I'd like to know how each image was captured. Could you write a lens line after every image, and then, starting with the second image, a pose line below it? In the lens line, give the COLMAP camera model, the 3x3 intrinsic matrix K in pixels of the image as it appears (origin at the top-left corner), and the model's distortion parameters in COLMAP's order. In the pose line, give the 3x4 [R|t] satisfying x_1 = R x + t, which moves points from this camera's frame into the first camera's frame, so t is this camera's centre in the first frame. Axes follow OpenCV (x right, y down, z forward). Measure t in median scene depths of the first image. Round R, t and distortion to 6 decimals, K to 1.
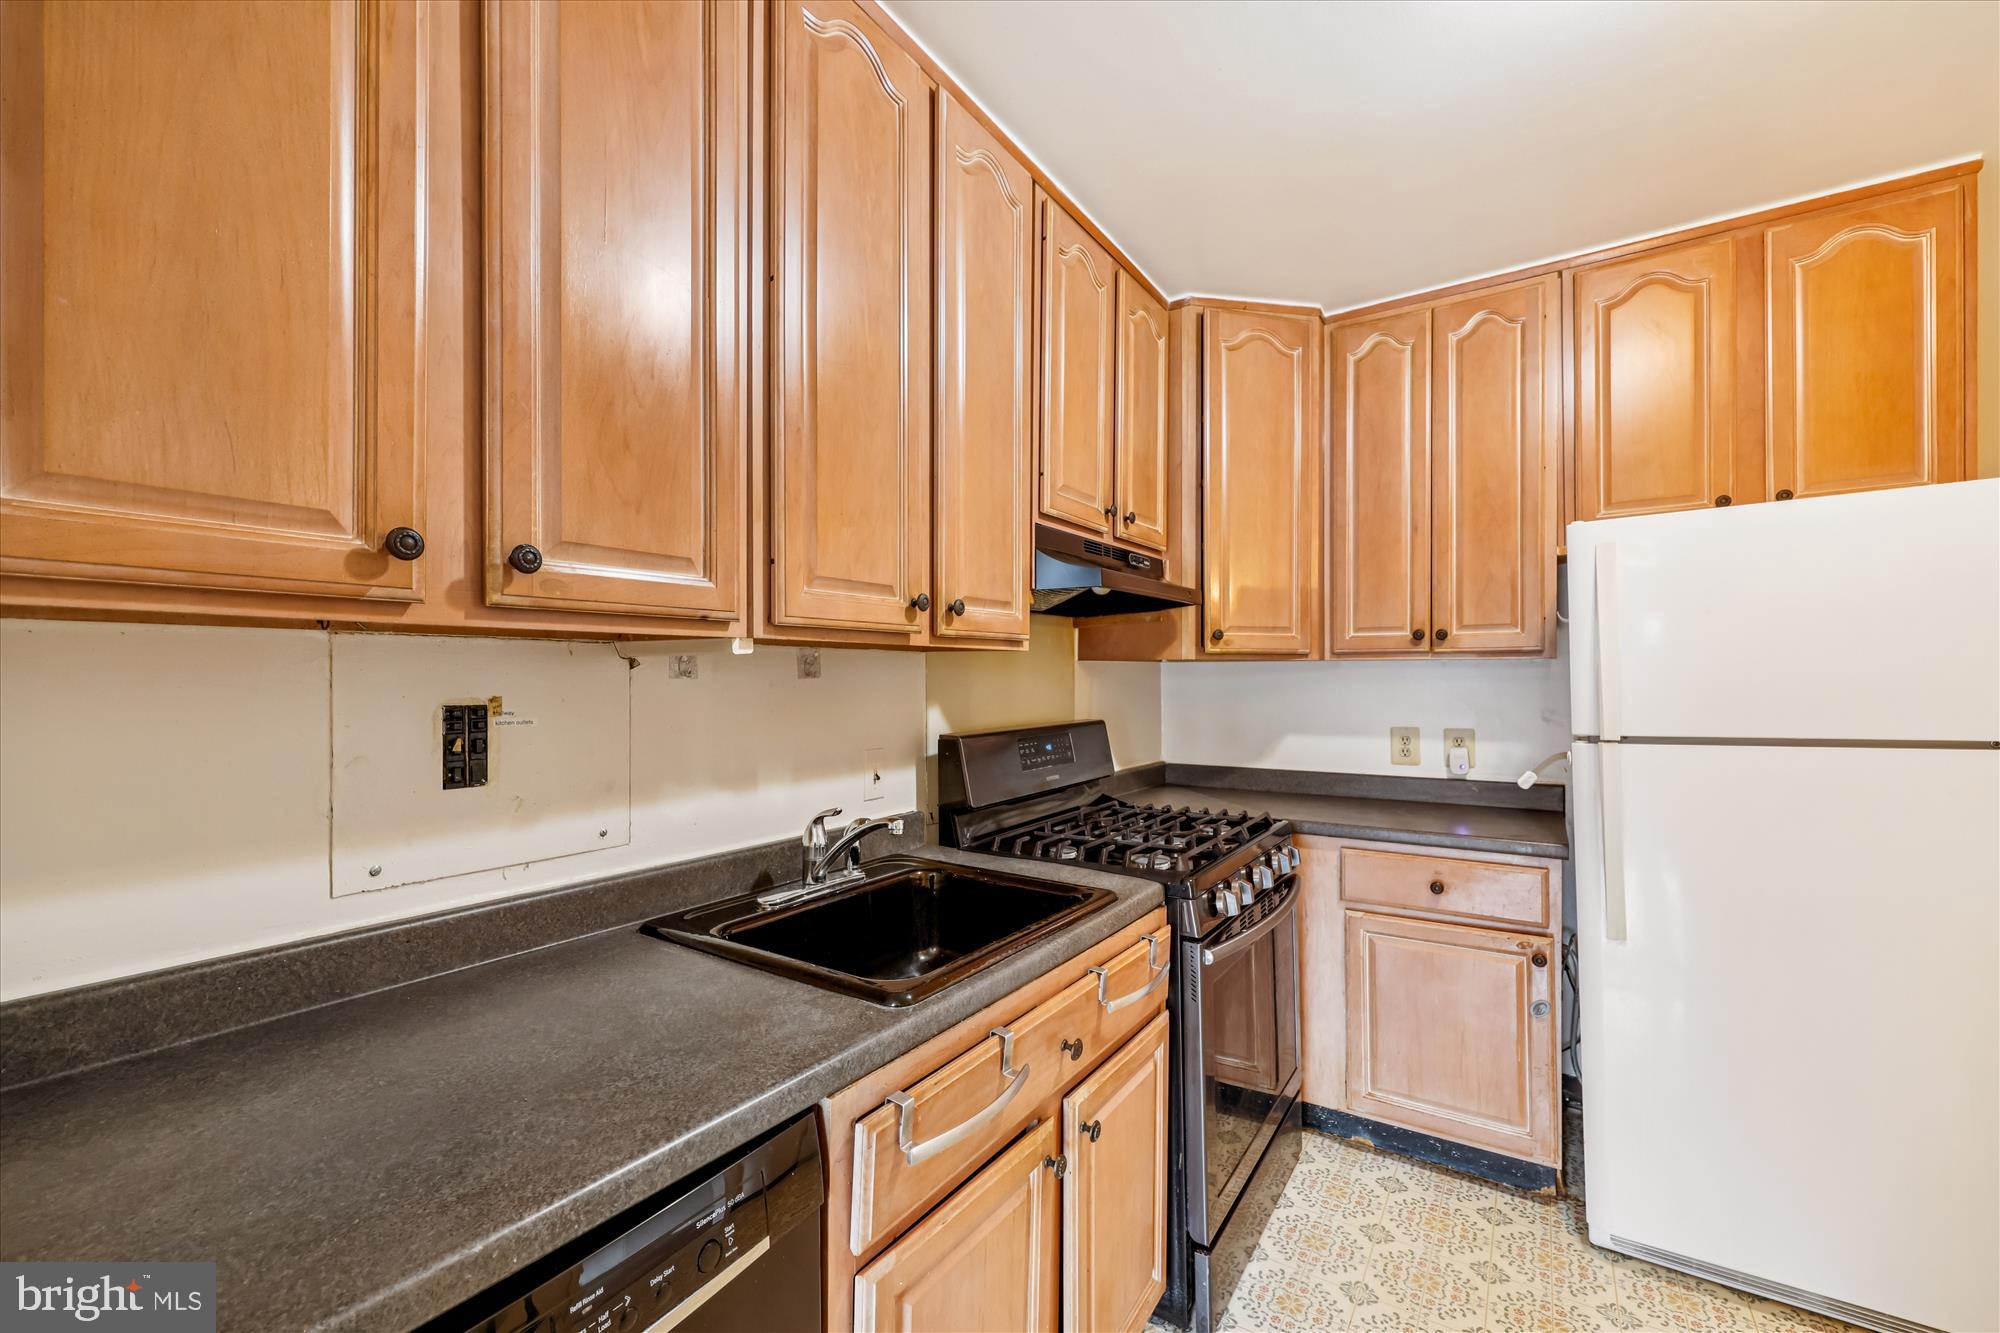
lens RADIAL K [[804.9, 0, 1001.9], [0, 804.9, 683.9], [0, 0, 1]] dist [0.000968, -0.000294]
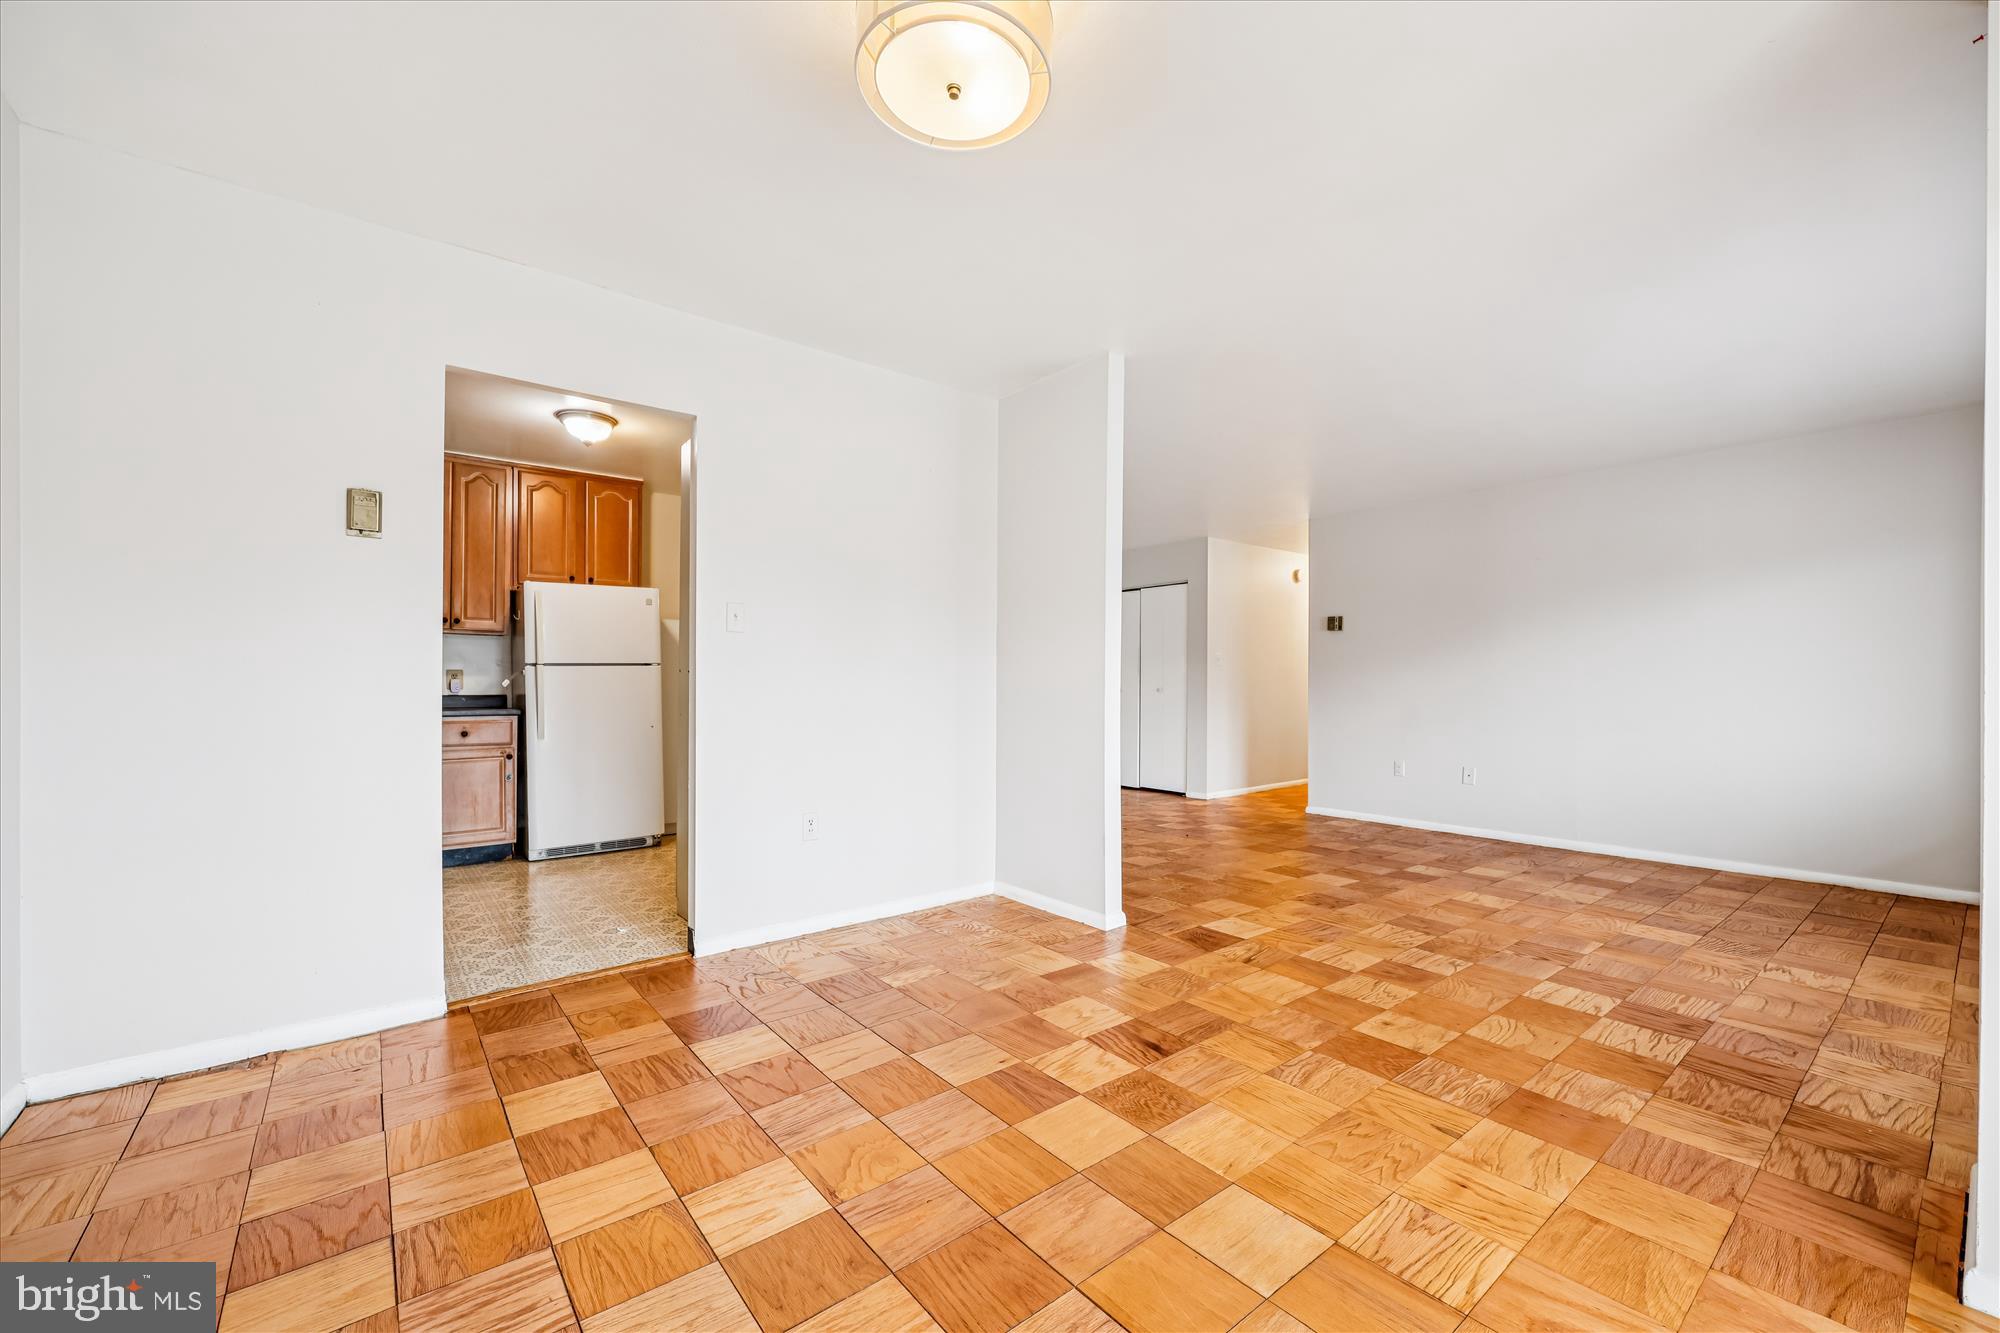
lens RADIAL K [[804.9, 0, 1007.1], [0, 804.9, 680.2], [0, 0, 1]] dist [0.000968, -0.000294]
pose [[0.304553, 0.005643, 0.952479, -1.200584], [-0.006904, 0.999969, -0.003716, 0.107574], [-0.952470, -0.005444, 0.304582, -1.182848]]
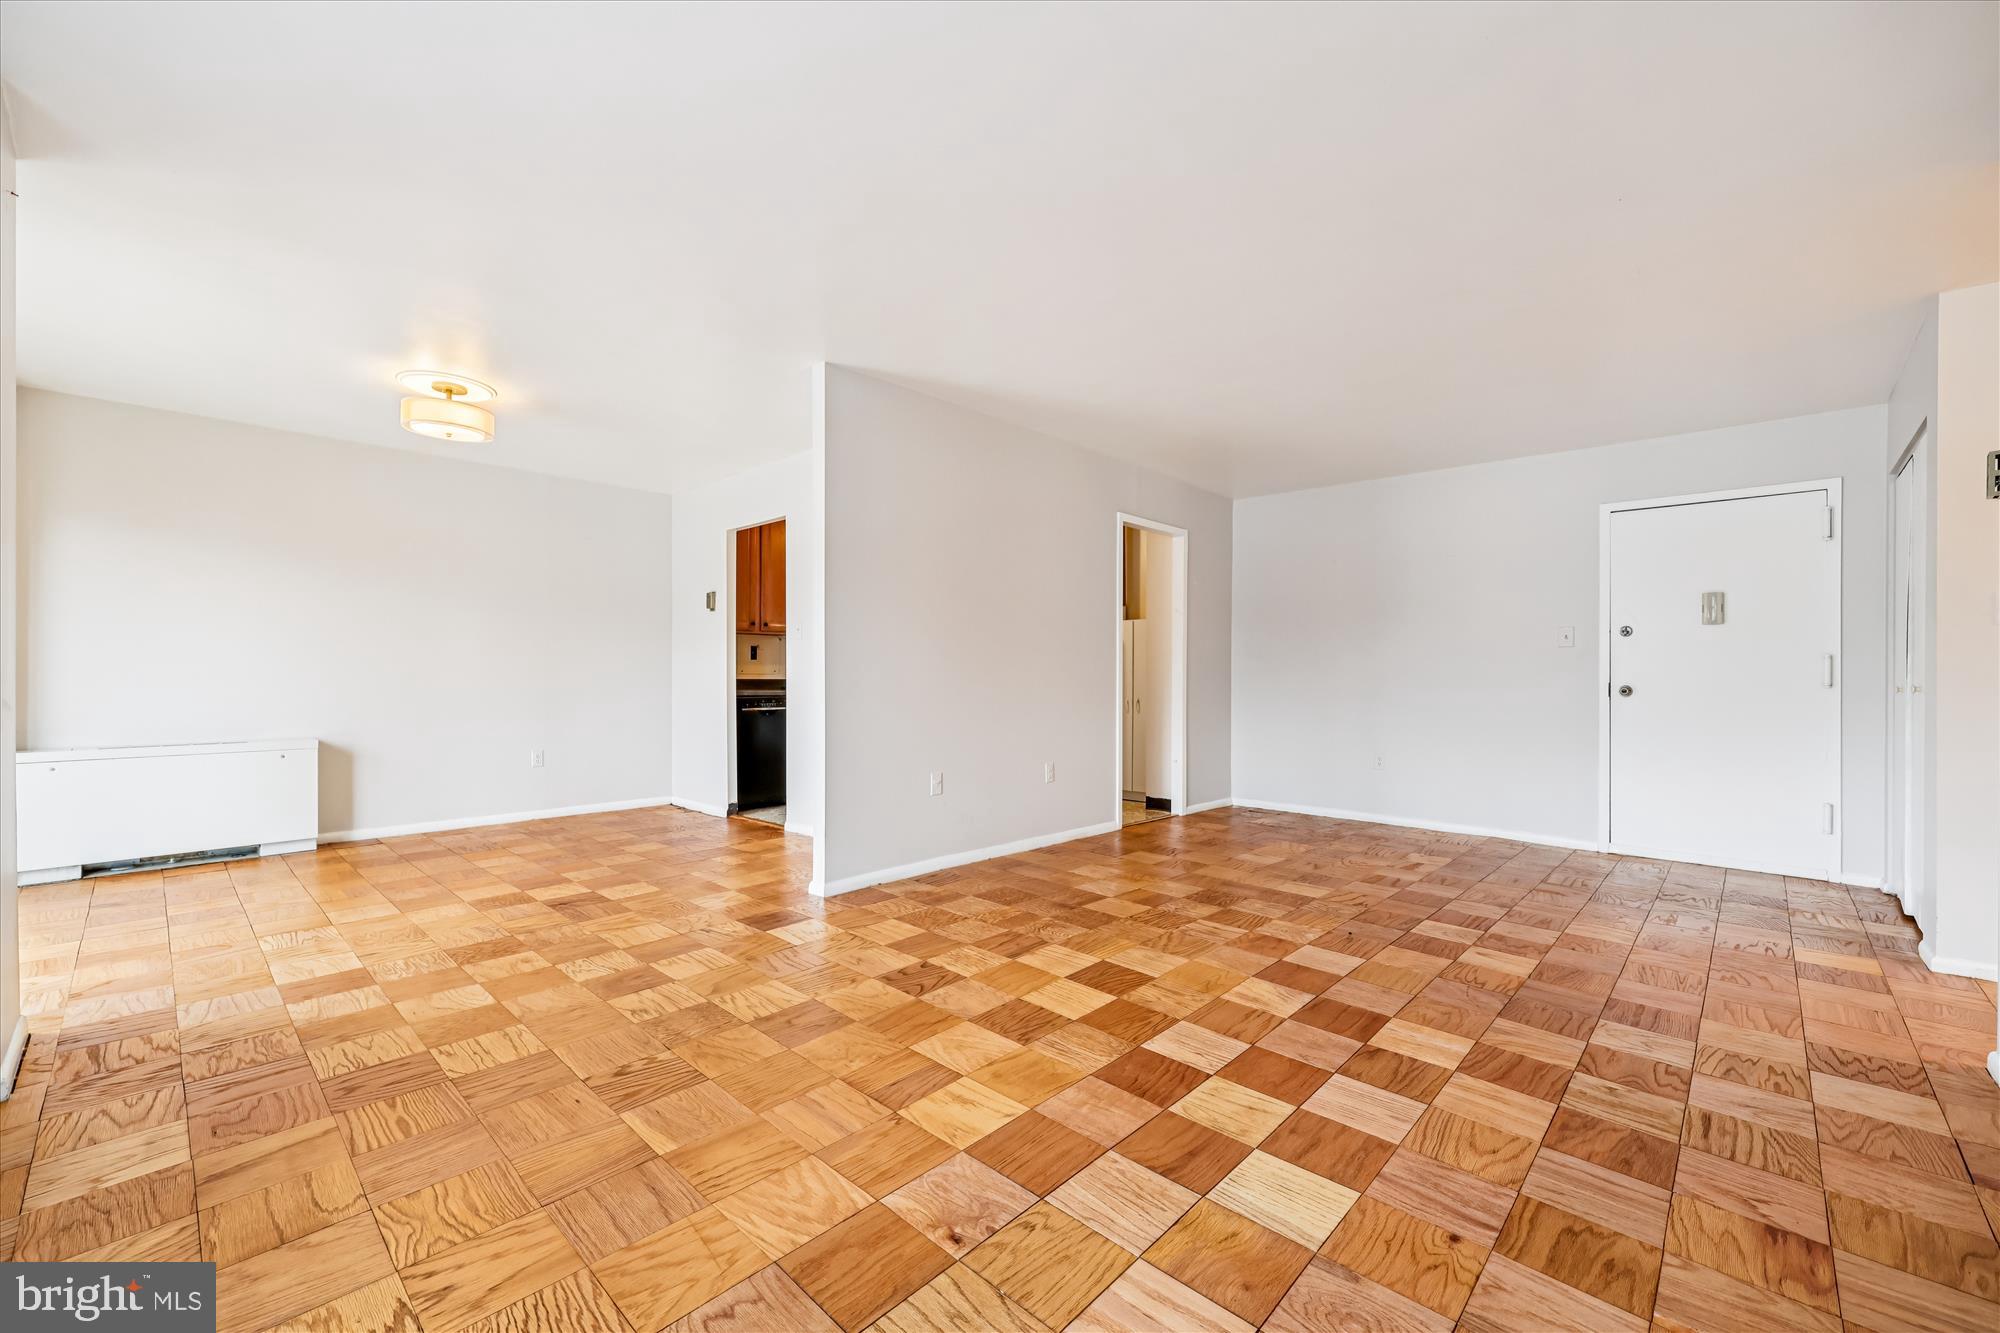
lens RADIAL K [[804.9, 0, 1003.6], [0, 804.9, 670.9], [0, 0, 1]] dist [0.000968, -0.000294]
pose [[0.985726, 0.004428, -0.168302, 1.245759], [-0.003673, 0.999982, 0.004797, 0.102747], [0.168320, -0.004111, 0.985724, -2.636318]]
